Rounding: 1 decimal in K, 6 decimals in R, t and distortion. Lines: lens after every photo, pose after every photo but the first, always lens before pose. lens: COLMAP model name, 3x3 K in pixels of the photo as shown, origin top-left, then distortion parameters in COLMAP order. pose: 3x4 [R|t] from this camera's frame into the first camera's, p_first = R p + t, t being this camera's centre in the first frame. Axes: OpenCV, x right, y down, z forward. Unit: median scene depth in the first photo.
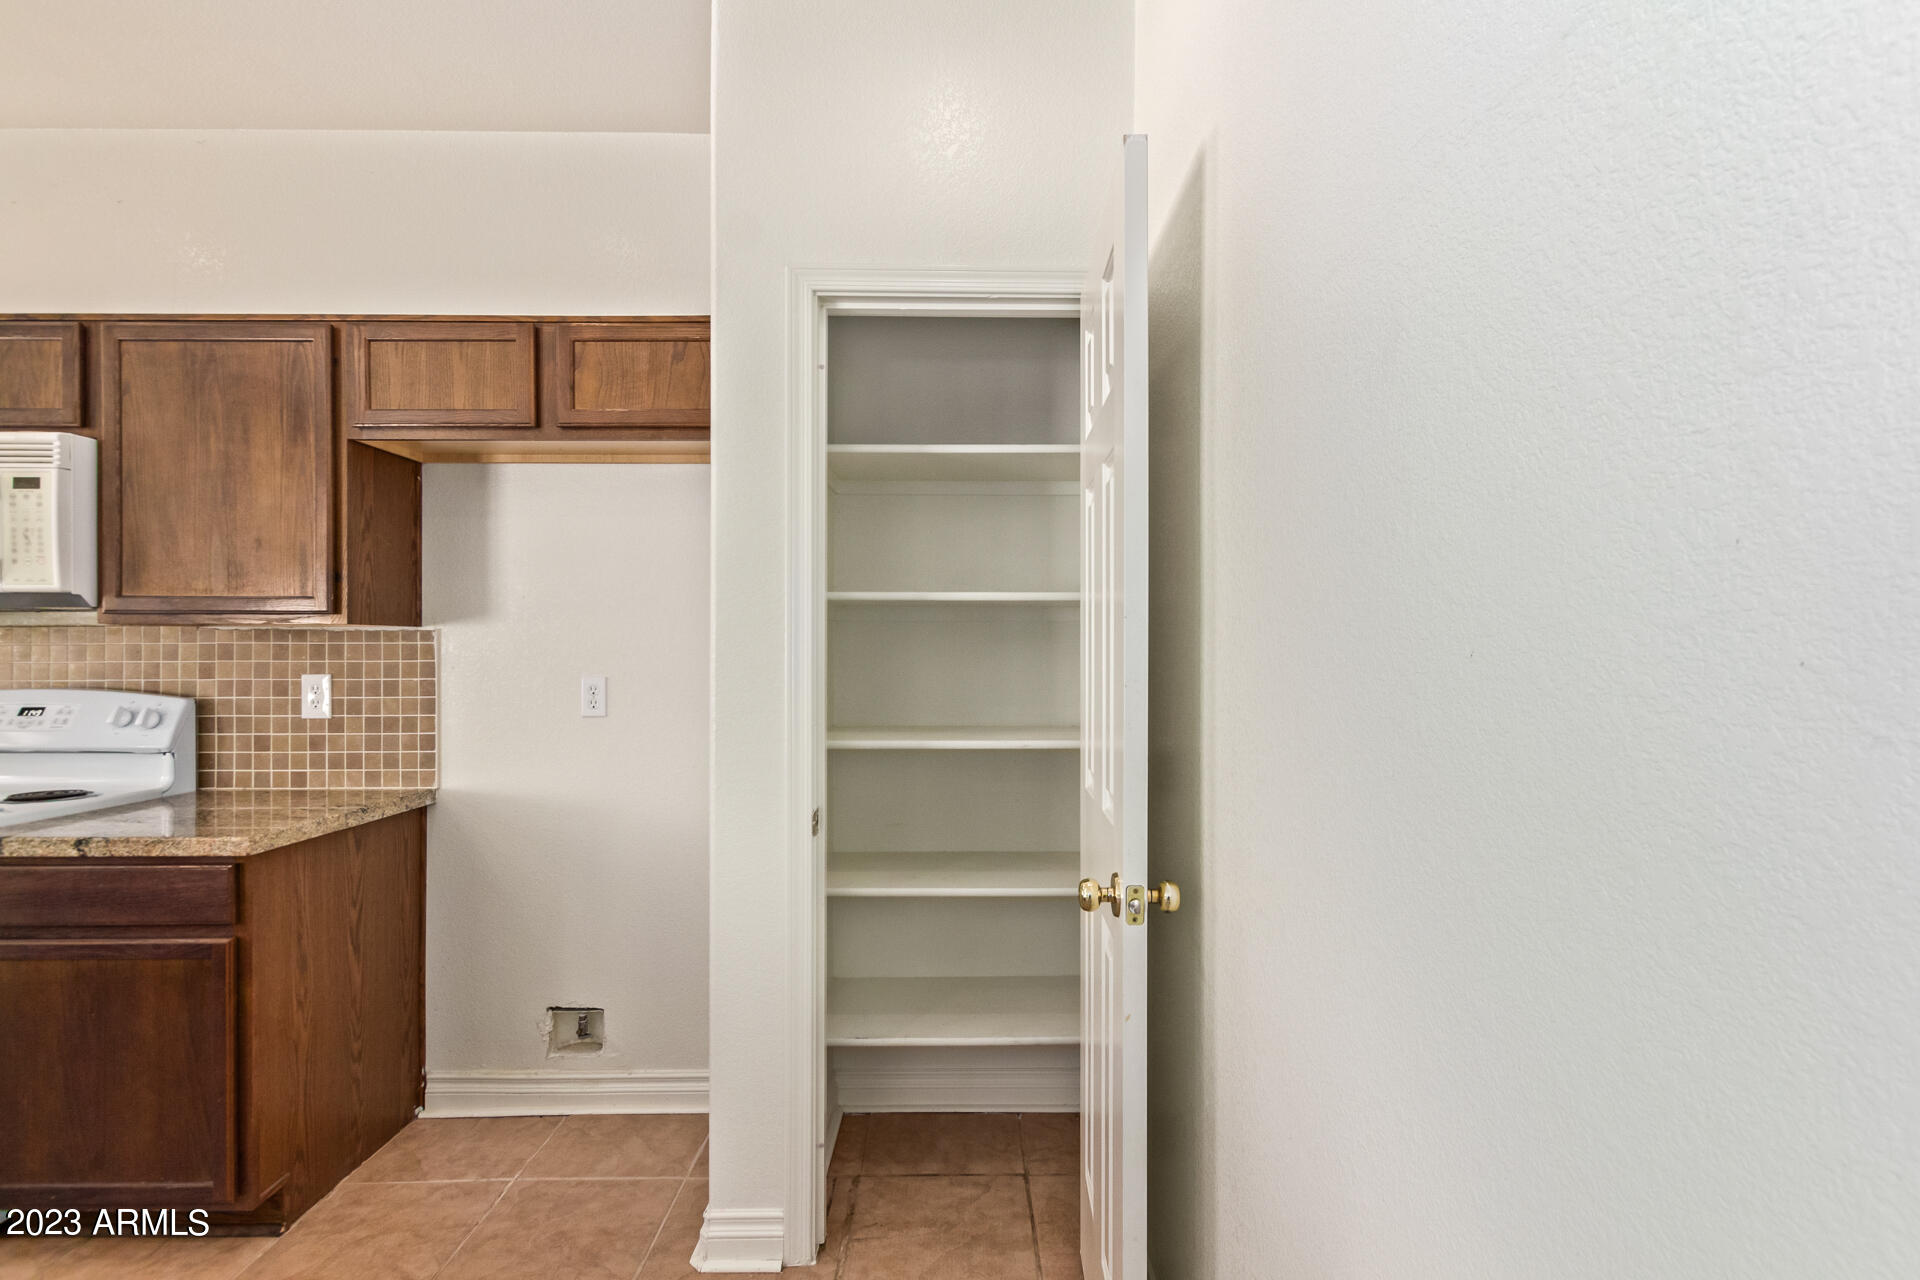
lens RADIAL K [[916.3, 0, 923.0], [0, 916.3, 646.6], [0, 0, 1]] dist [0.019520, -0.007825]
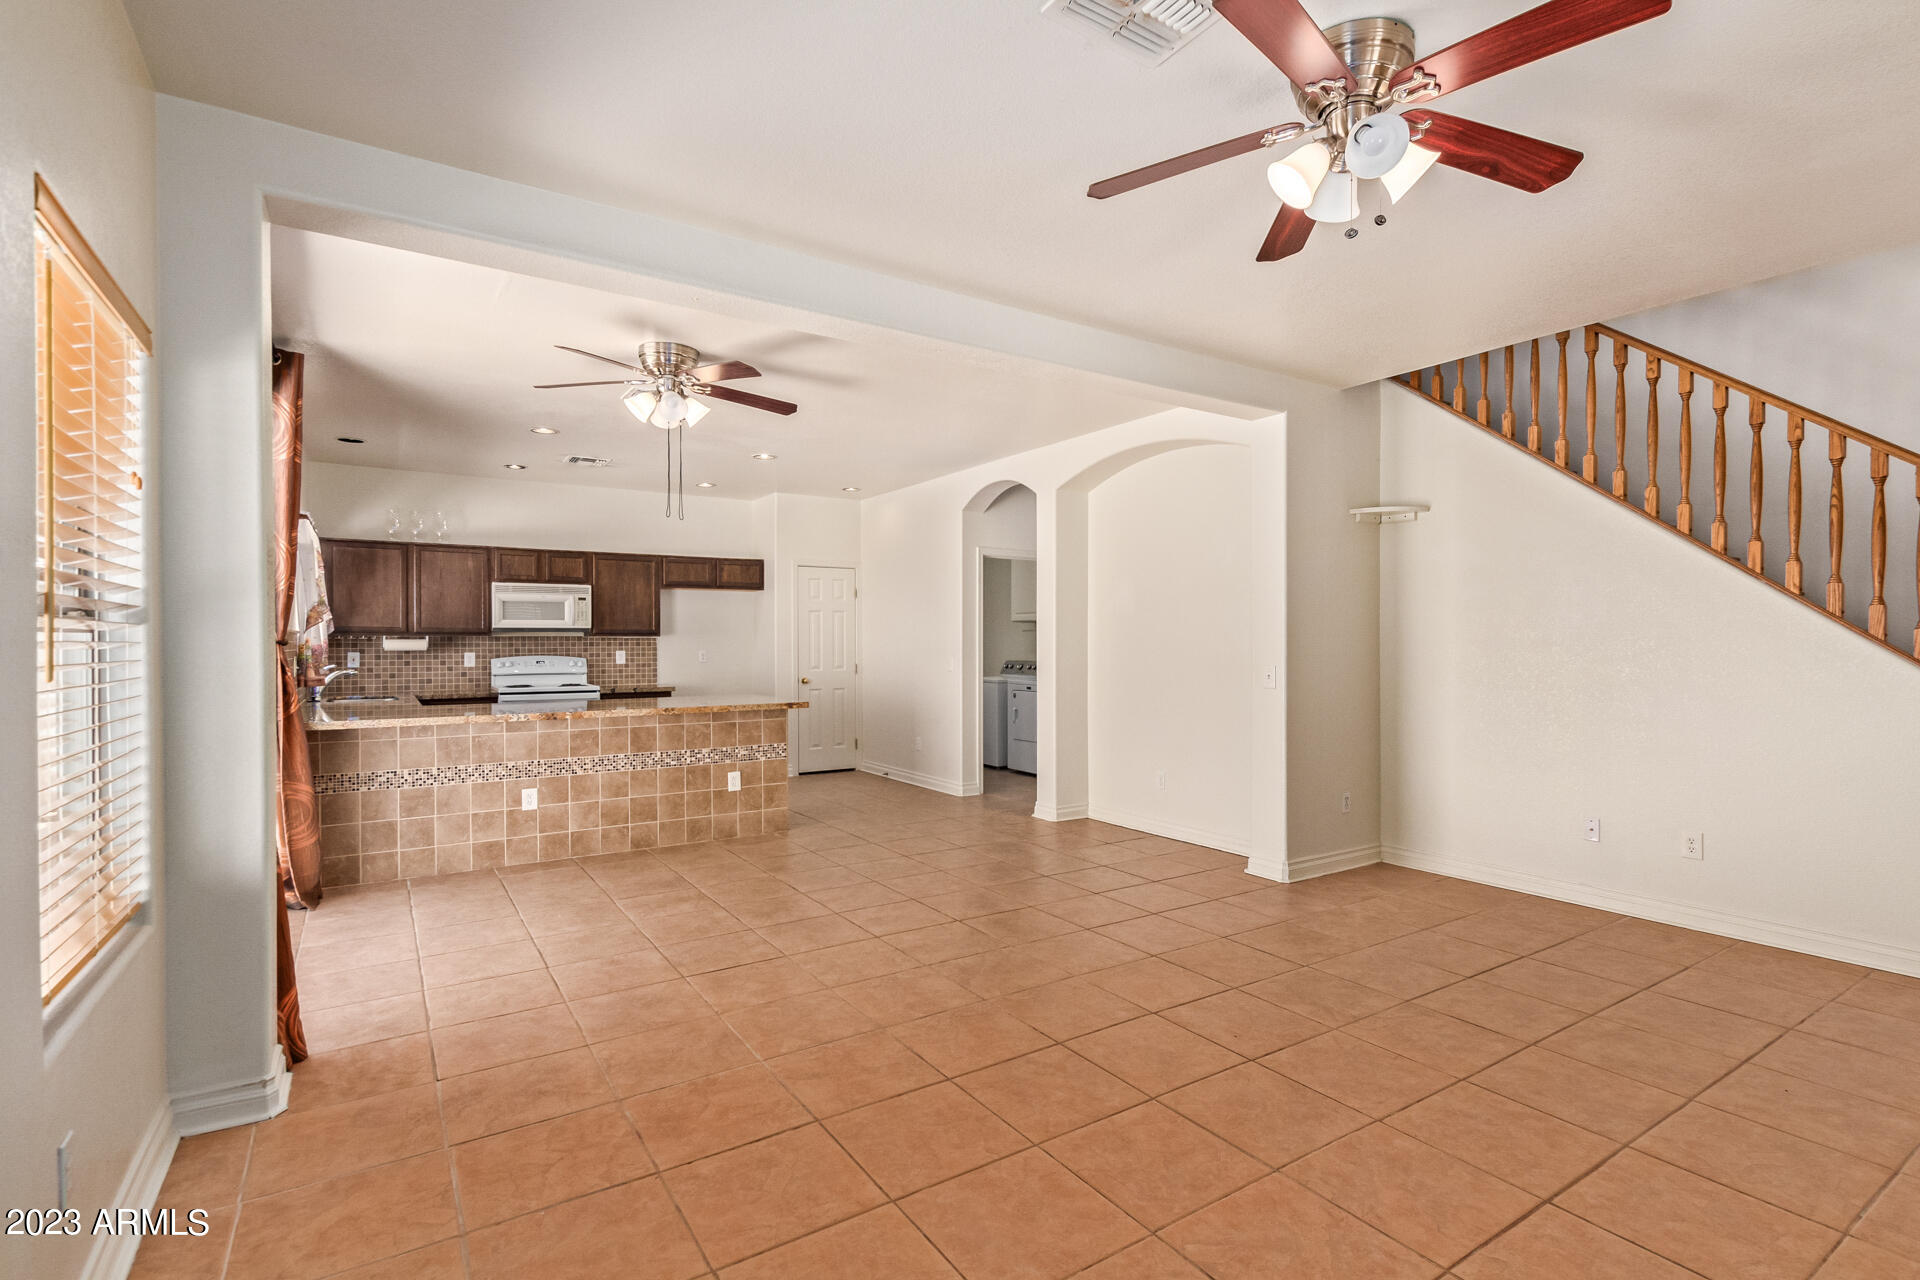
lens RADIAL K [[916.3, 0, 993.2], [0, 916.3, 658.4], [0, 0, 1]] dist [0.019520, -0.007825]
pose [[0.801611, -0.009744, 0.597767, -1.569104], [-0.002317, 0.999809, 0.019405, -0.010377], [-0.597842, -0.016941, 0.801435, -2.478735]]
